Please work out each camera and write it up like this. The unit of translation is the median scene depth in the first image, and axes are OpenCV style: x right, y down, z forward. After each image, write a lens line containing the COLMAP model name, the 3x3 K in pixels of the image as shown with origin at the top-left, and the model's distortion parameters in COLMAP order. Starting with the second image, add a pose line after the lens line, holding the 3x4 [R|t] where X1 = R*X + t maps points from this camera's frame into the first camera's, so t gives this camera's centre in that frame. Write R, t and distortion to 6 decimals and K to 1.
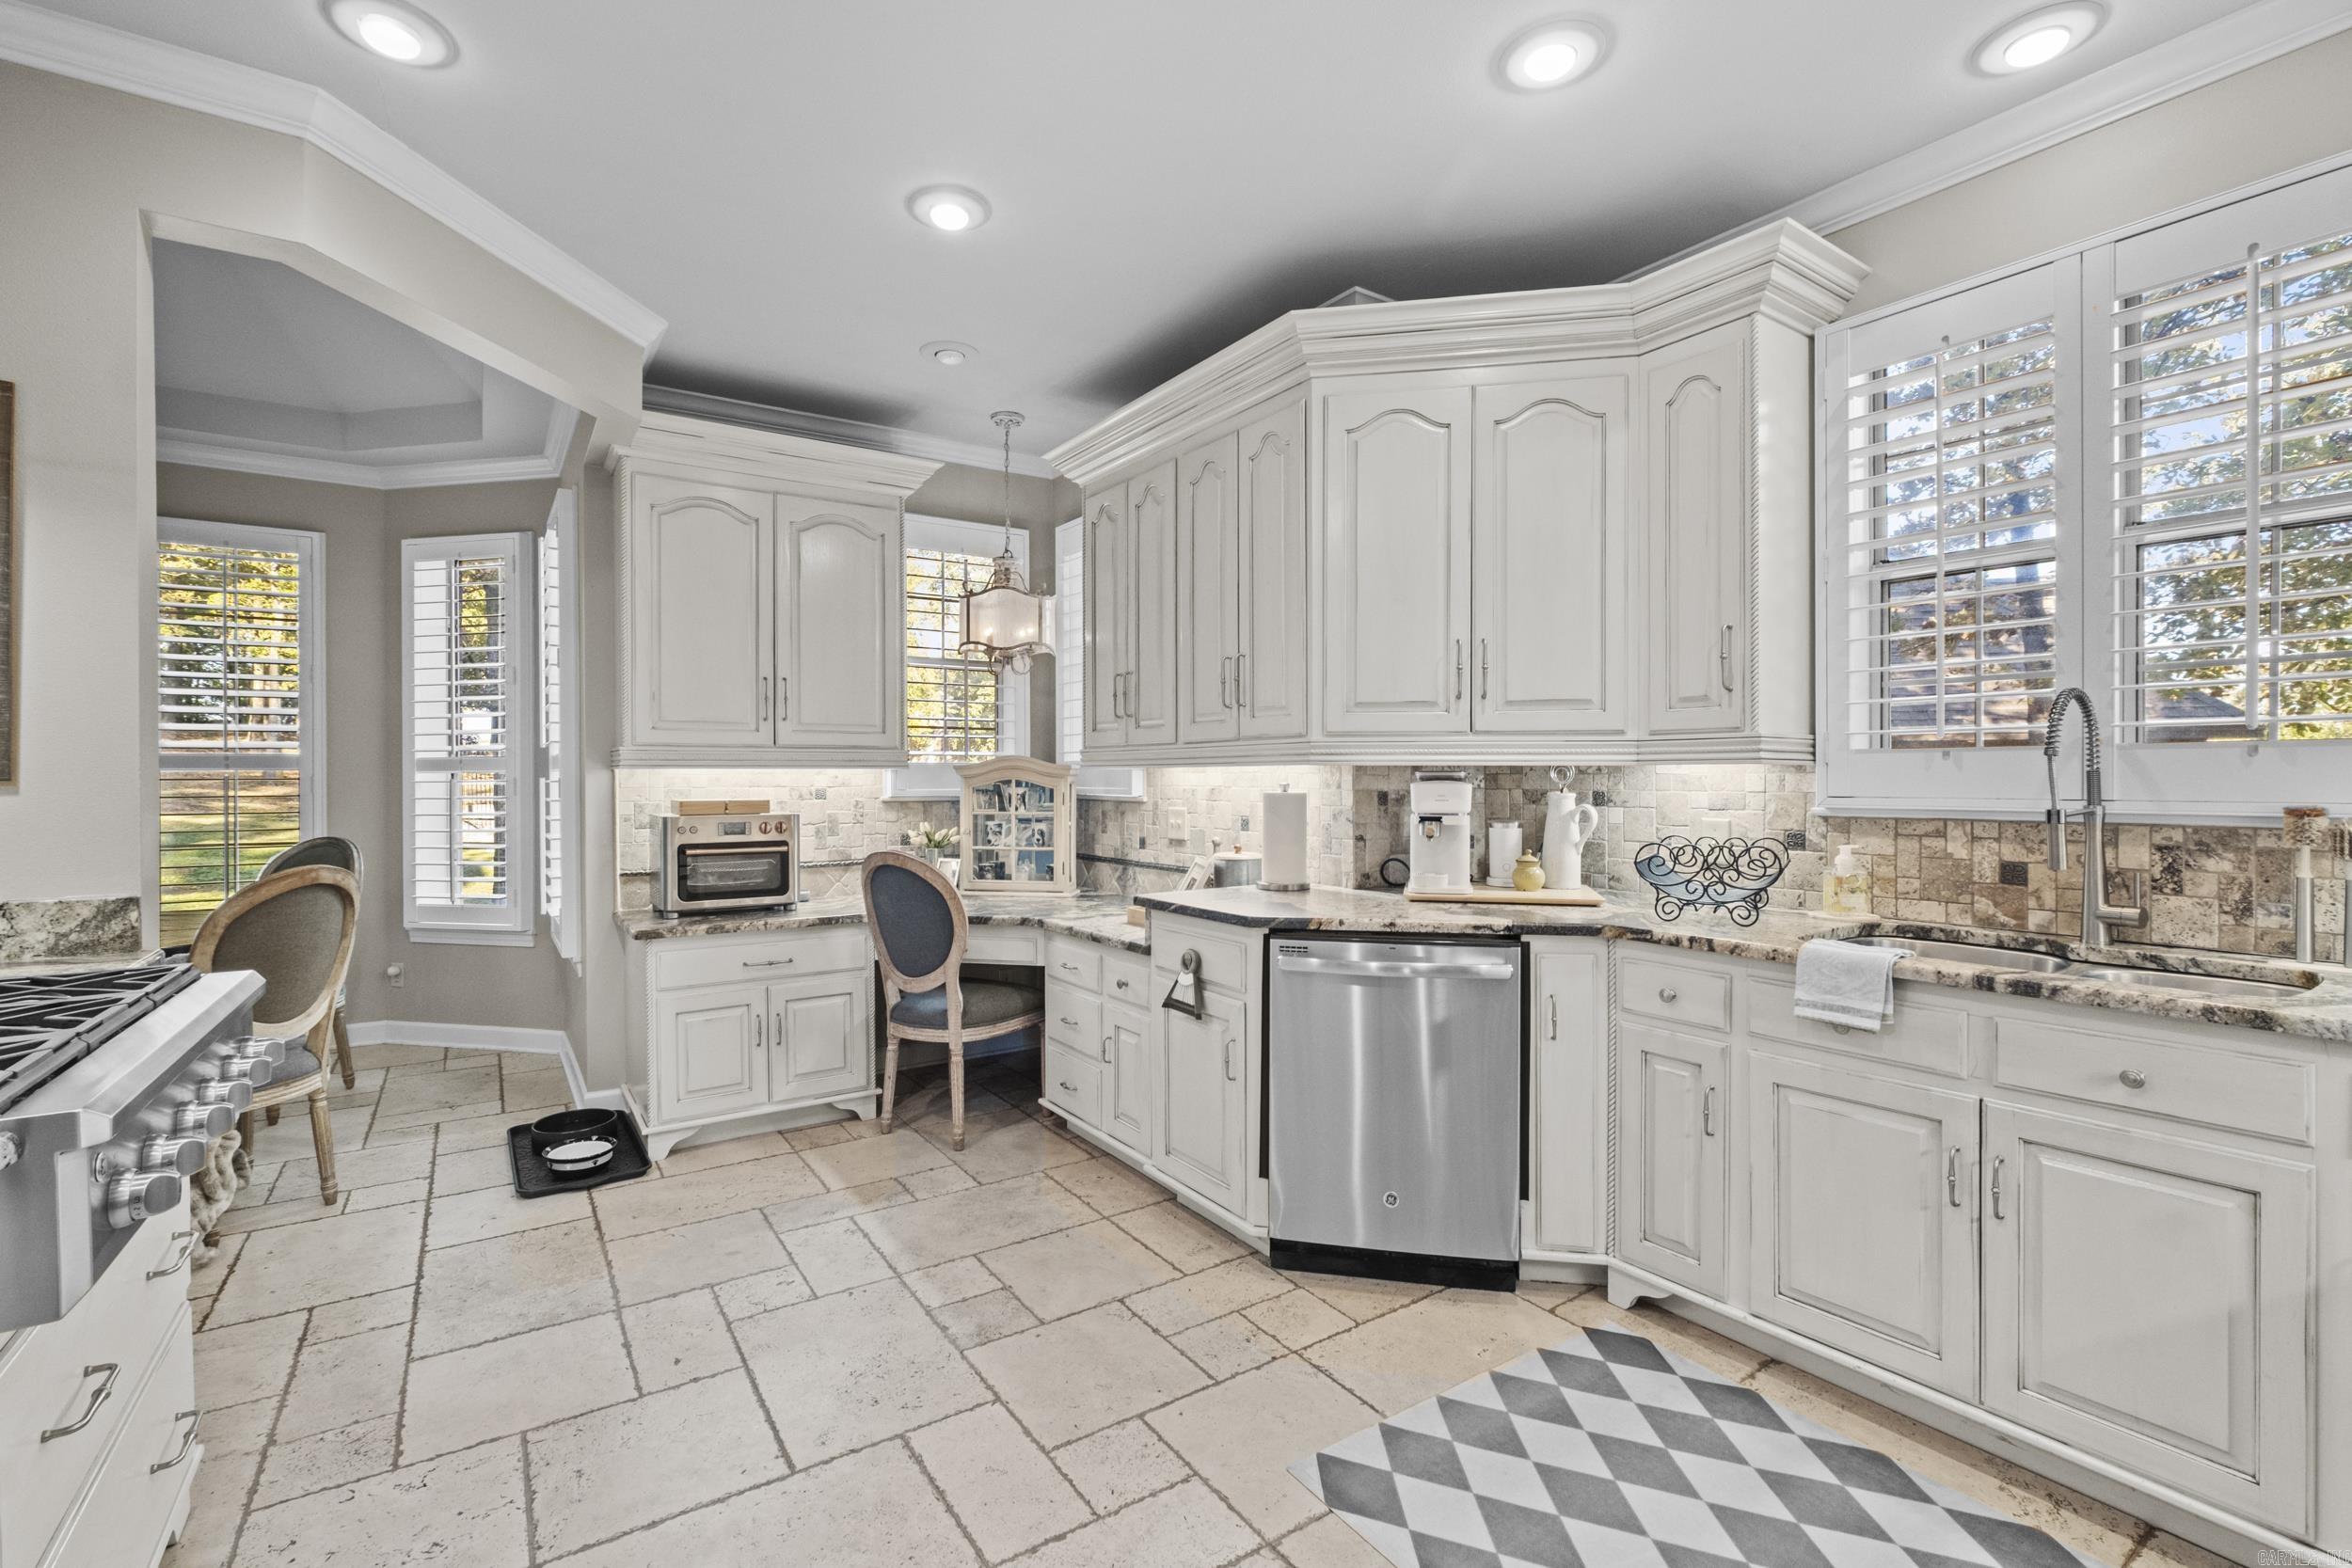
lens RADIAL K [[1022.1, 0, 1161.0], [0, 1022.1, 783.2], [0, 0, 1]] dist [-0.007669, 0.000459]
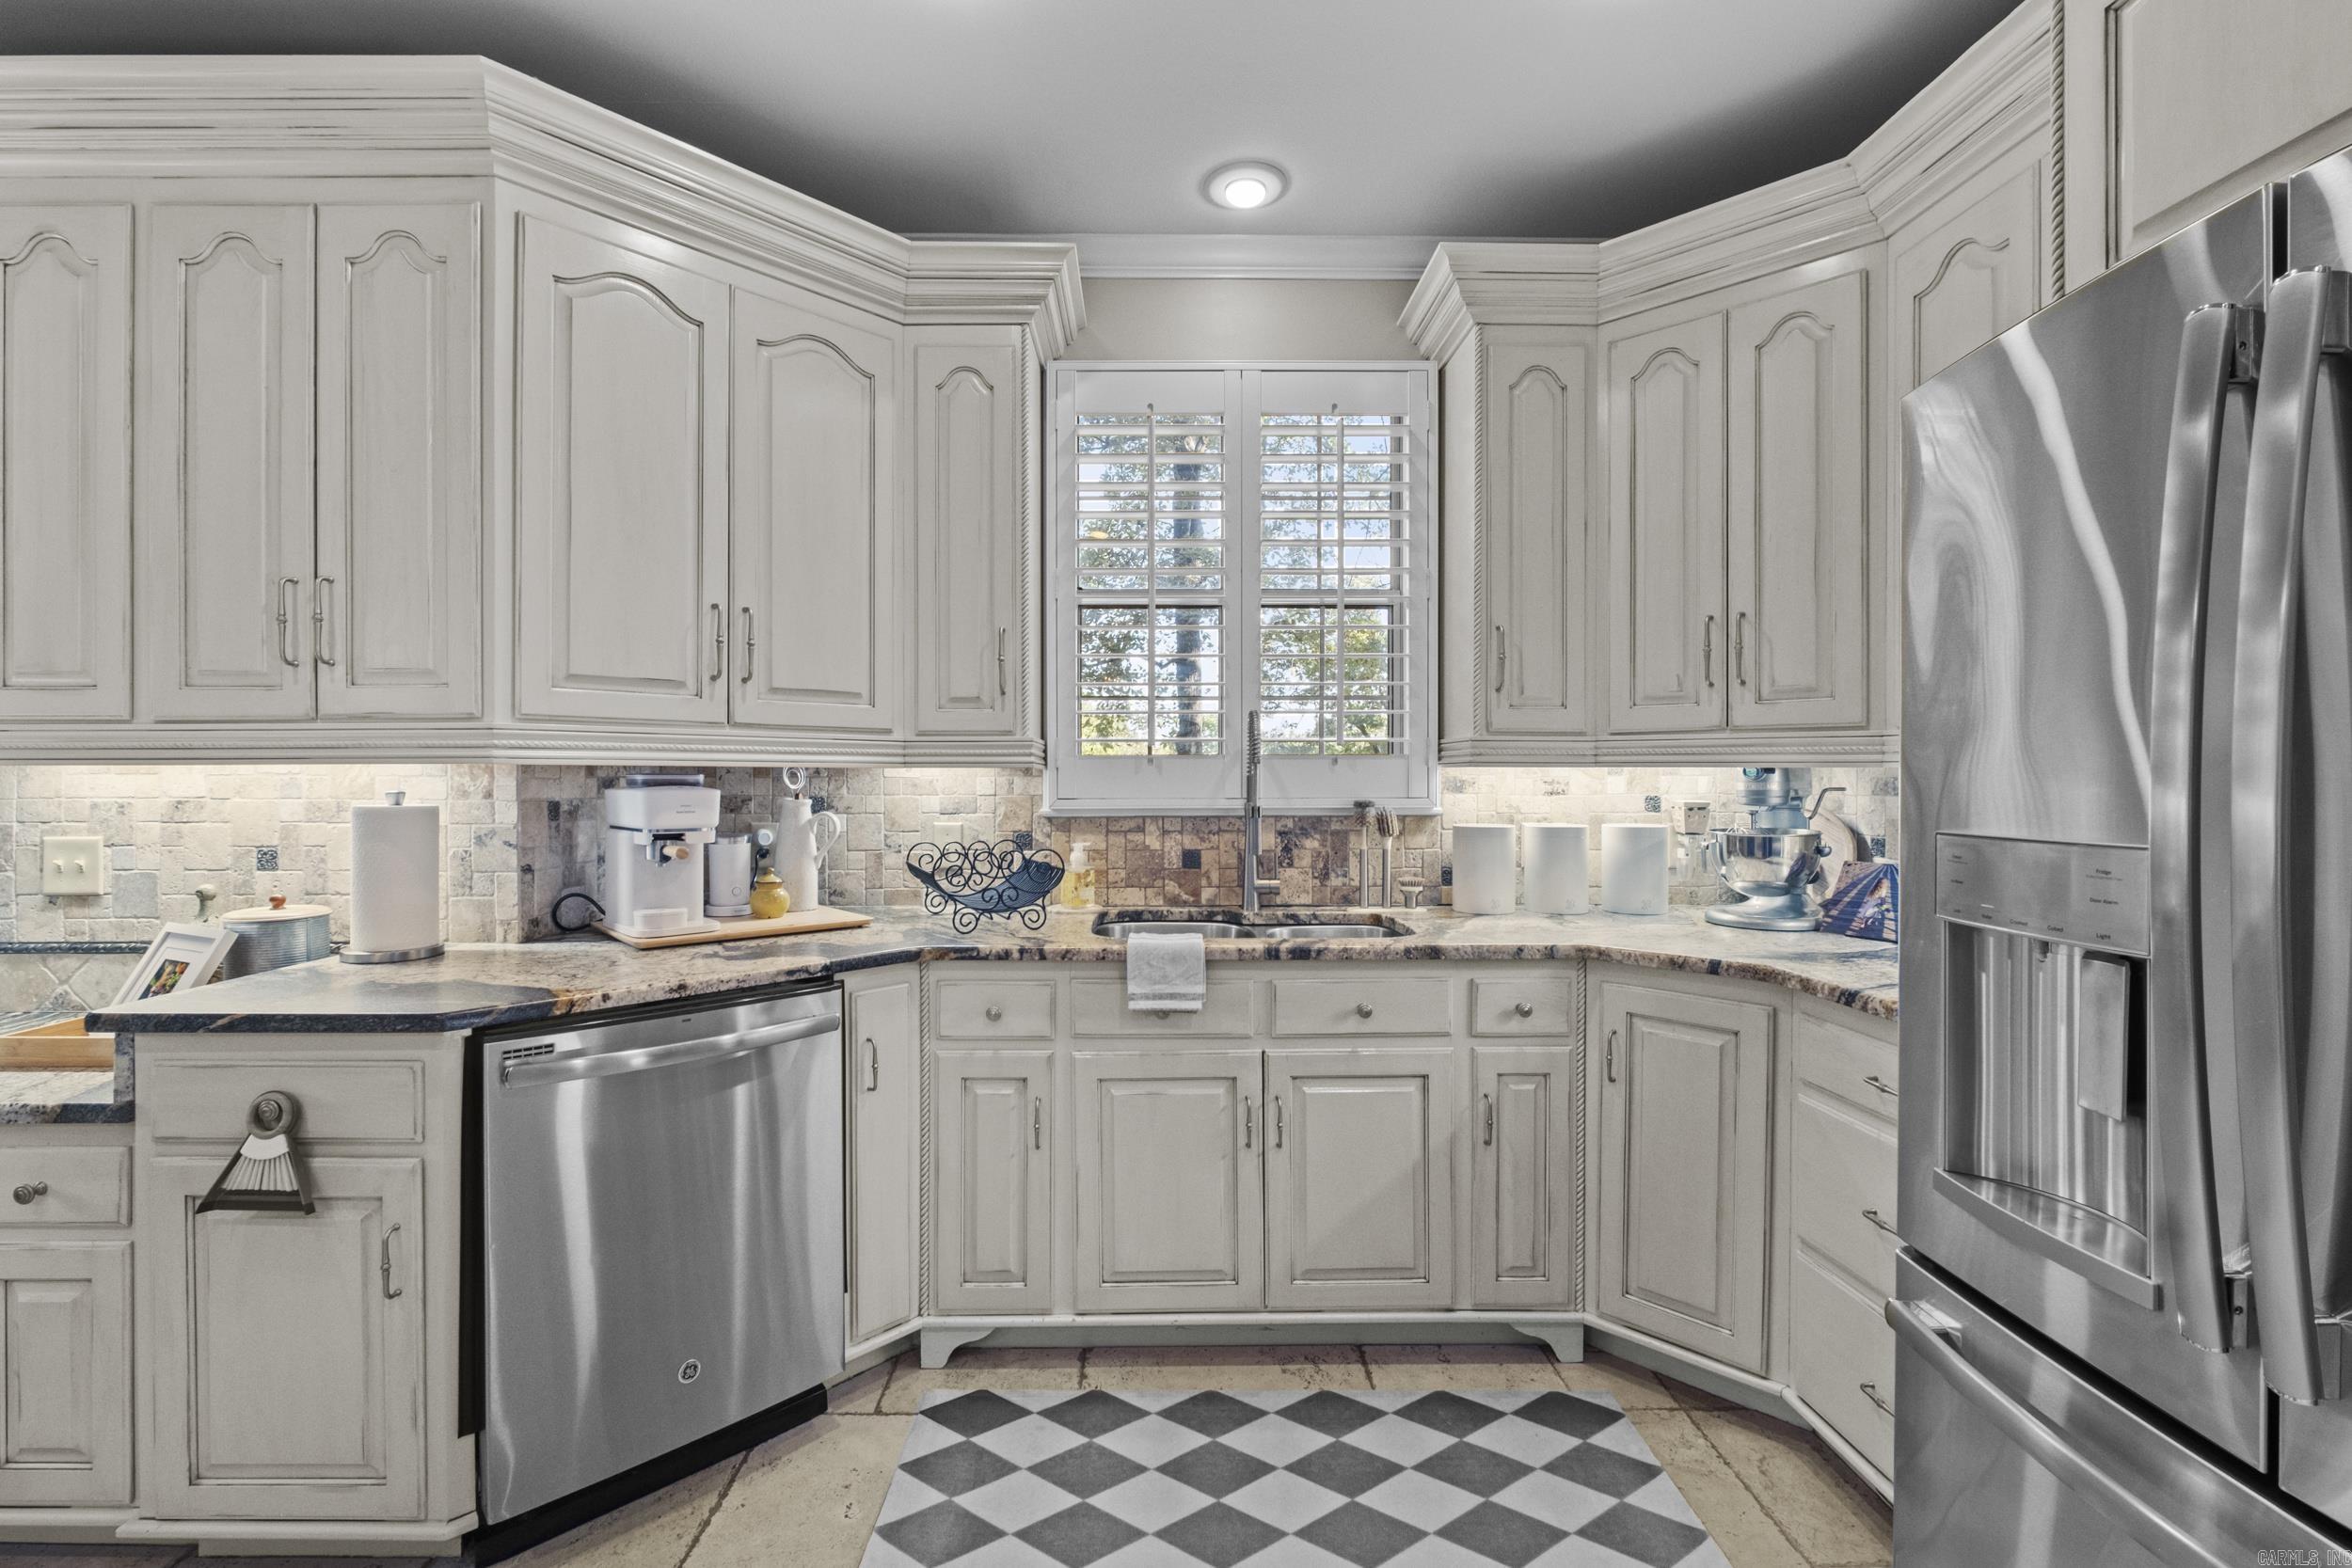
lens RADIAL K [[1022.1, 0, 1160.0], [0, 1022.1, 777.1], [0, 0, 1]] dist [-0.007669, 0.000459]
pose [[0.547643, 0.000612, 0.836712, -0.192996], [0.005842, 0.999973, -0.004556, -0.004060], [-0.836692, 0.007383, 0.547624, 0.330589]]
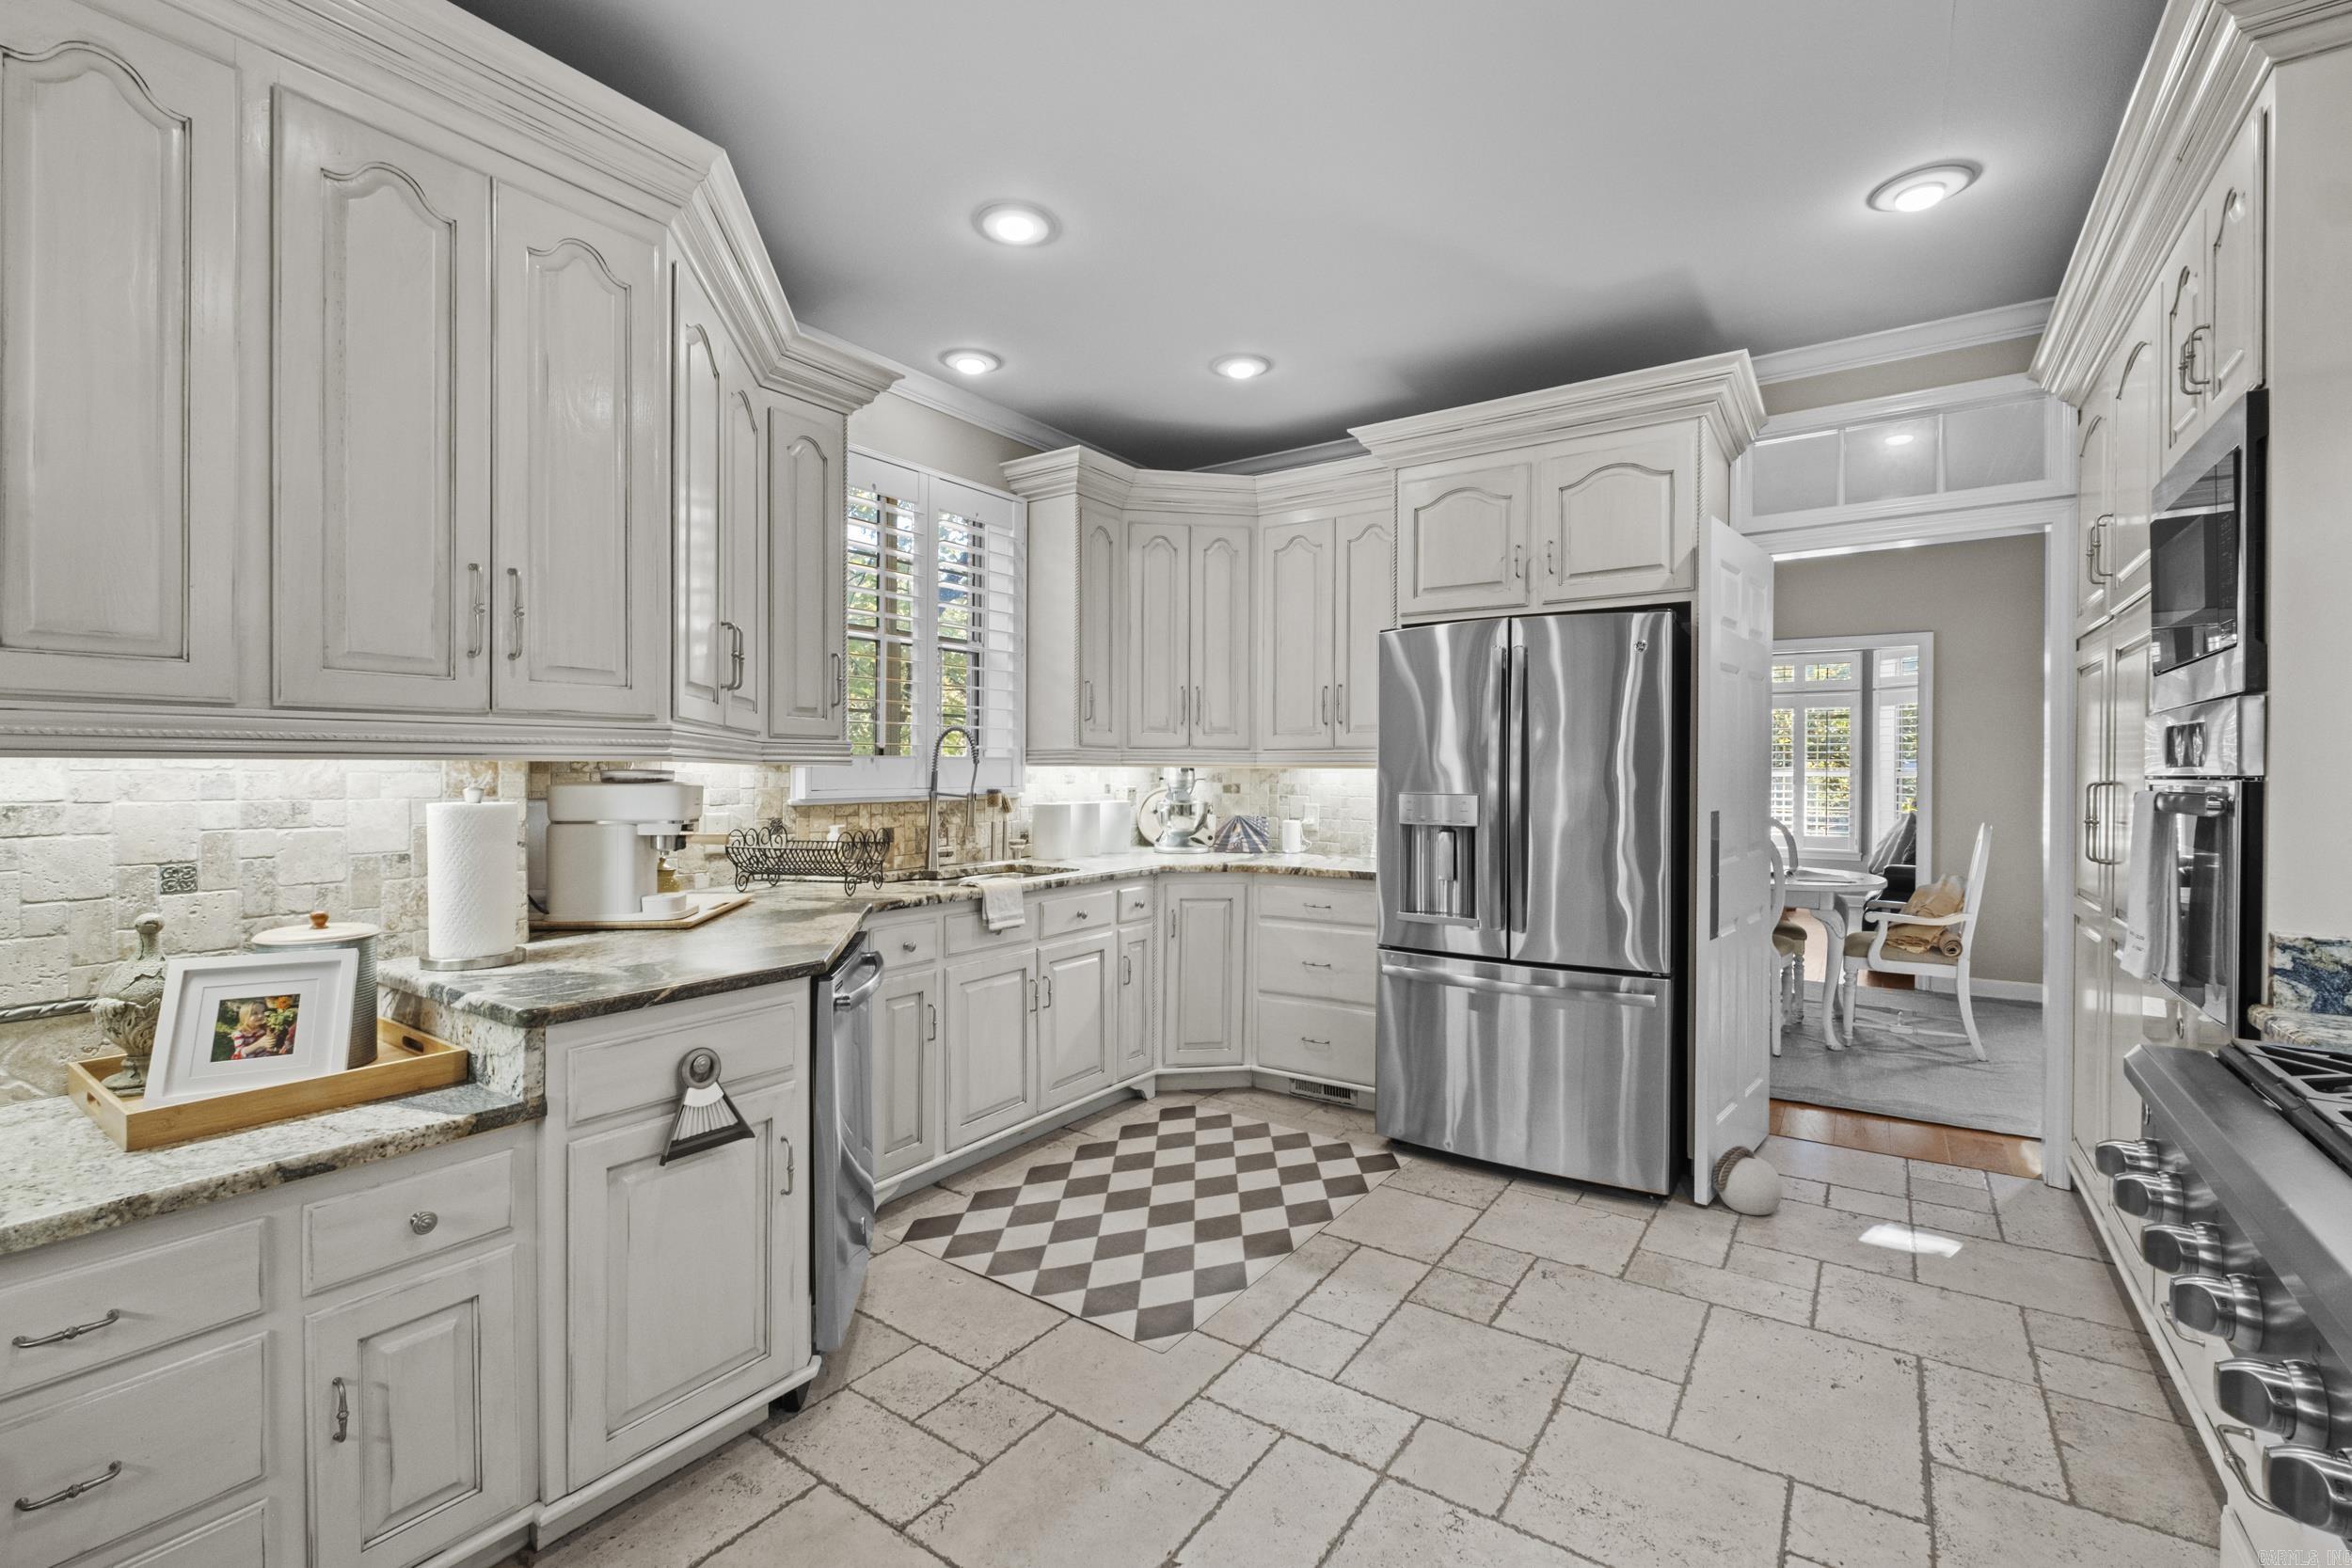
lens RADIAL K [[1022.1, 0, 1158.5], [0, 1022.1, 772.8], [0, 0, 1]] dist [-0.007669, 0.000459]
pose [[-0.358875, -0.001220, 0.933385, -0.756511], [0.004901, 0.999983, 0.003191, -0.011701], [-0.933373, 0.005720, -0.358863, 1.087421]]
